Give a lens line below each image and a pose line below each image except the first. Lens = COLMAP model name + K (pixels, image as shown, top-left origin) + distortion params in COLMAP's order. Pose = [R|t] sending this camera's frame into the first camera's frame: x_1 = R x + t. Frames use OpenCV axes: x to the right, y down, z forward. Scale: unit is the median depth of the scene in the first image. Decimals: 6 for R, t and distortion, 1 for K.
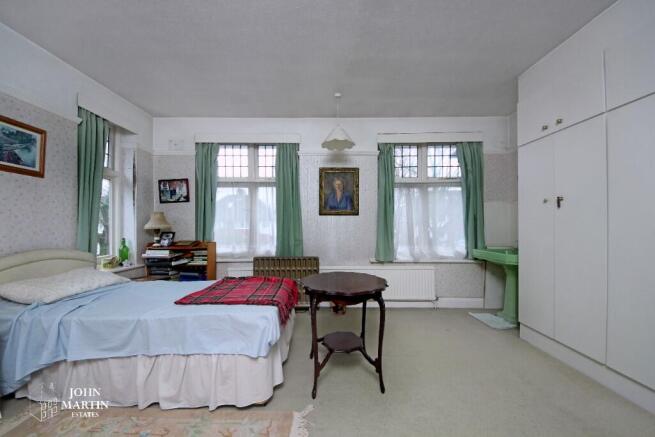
lens RADIAL K [[242.3, 0, 327.8], [0, 242.3, 222.6], [0, 0, 1]] dist [0.000309, -0.000610]
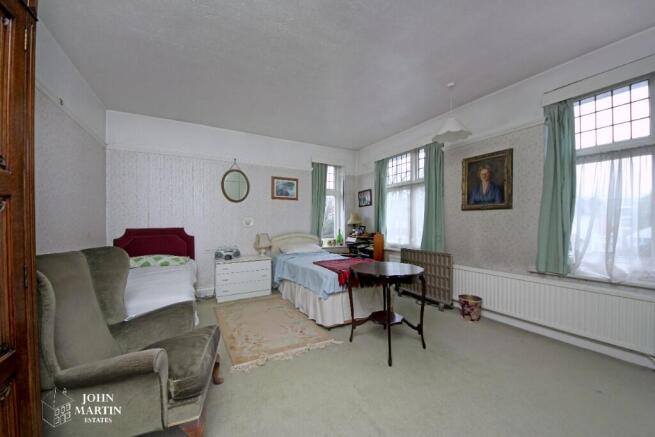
lens RADIAL K [[242.3, 0, 323.2], [0, 242.3, 220.4], [0, 0, 1]] dist [0.000309, -0.000610]
pose [[0.474427, -0.004575, -0.880283, 0.548618], [0.008200, 0.999966, -0.000777, 0.003076], [0.880256, -0.006850, 0.474449, 0.088830]]
